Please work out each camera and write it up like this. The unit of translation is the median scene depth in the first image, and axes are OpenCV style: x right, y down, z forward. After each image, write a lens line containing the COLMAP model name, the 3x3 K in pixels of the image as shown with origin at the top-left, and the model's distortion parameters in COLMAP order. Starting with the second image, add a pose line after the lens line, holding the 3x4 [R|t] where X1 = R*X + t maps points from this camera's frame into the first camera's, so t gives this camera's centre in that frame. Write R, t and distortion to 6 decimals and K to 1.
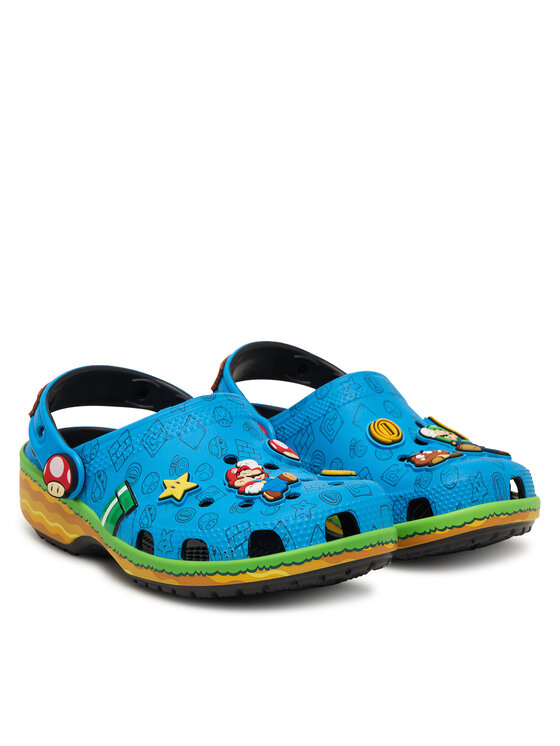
lens RADIAL K [[2183.1, 0, 280.0], [0, 2183.1, 373.0], [0, 0, 1]] dist [0.004274, -0.042850]
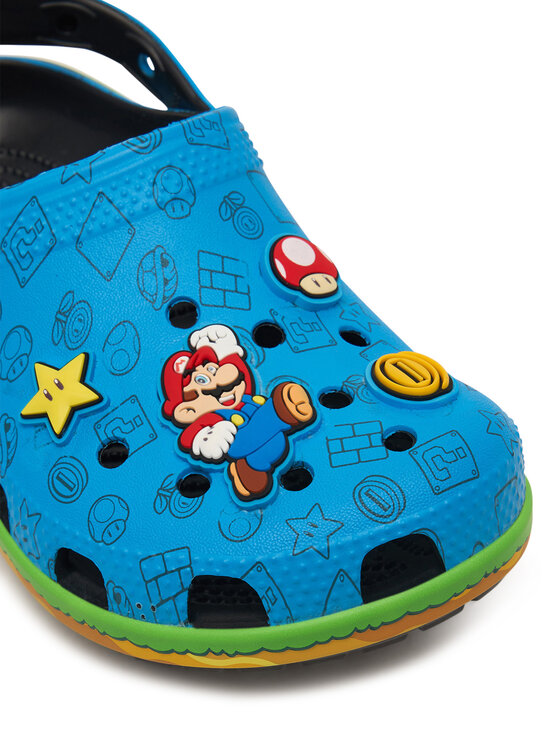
lens RADIAL K [[1392.0, 0, 280.0], [0, 1392.0, 373.0], [0, 0, 1]] dist [0.019239, -1.963190]
pose [[0.990575, 0.068736, -0.118480, 0.034091], [0.012653, 0.815362, 0.578814, -0.121737], [0.136389, -0.574857, 0.806807, 0.776257]]
